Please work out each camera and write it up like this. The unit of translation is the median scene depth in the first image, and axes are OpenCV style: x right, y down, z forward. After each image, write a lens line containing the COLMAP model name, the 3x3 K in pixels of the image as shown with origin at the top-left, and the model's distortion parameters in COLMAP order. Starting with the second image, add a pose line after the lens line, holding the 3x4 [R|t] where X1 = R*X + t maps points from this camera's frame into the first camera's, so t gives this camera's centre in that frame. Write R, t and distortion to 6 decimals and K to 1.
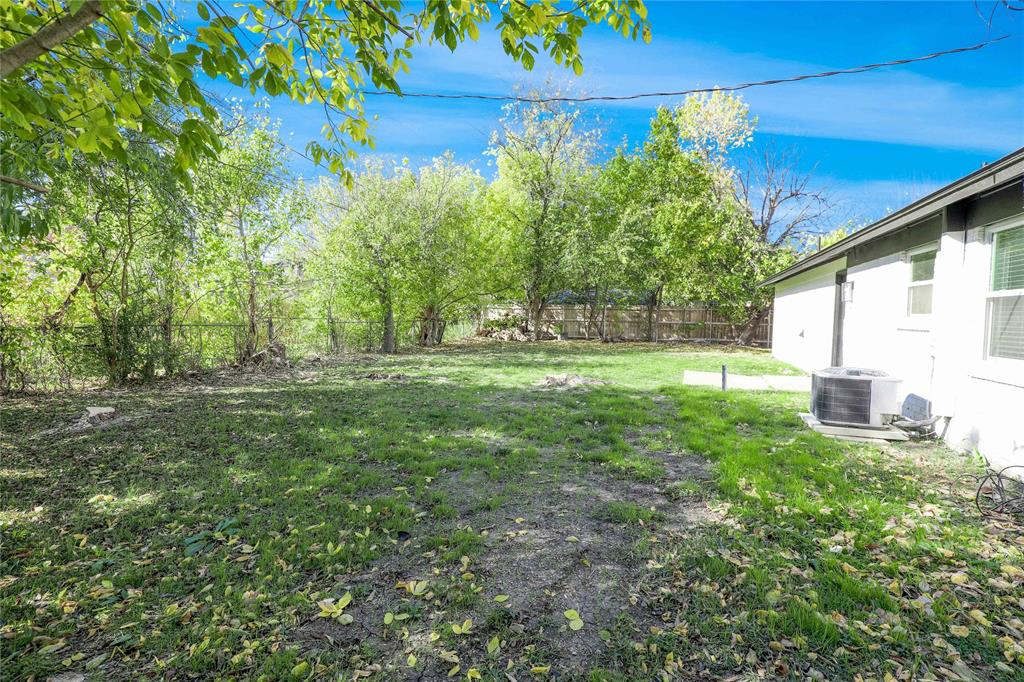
lens RADIAL K [[483.6, 0, 521.7], [0, 483.6, 346.3], [0, 0, 1]] dist [-0.038680, 0.007196]
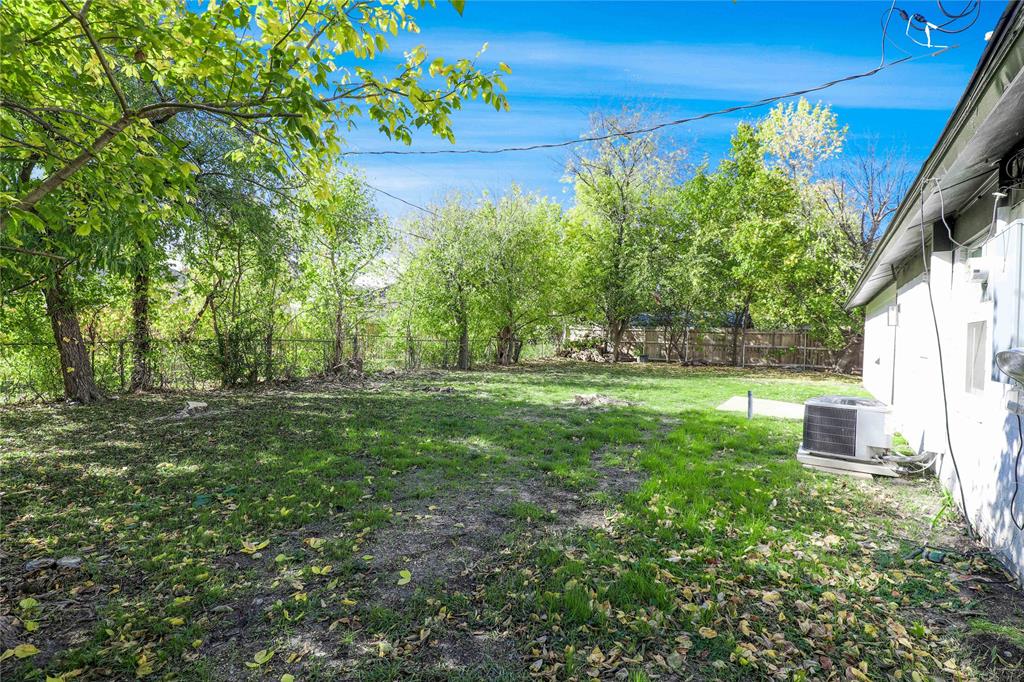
lens RADIAL K [[483.6, 0, 514.6], [0, 483.6, 345.1], [0, 0, 1]] dist [-0.038680, 0.007196]
pose [[0.971042, 0.018457, -0.238195, 0.140281], [-0.029121, 0.998721, -0.041329, 0.001052], [0.237127, 0.047068, 0.970338, -0.037414]]
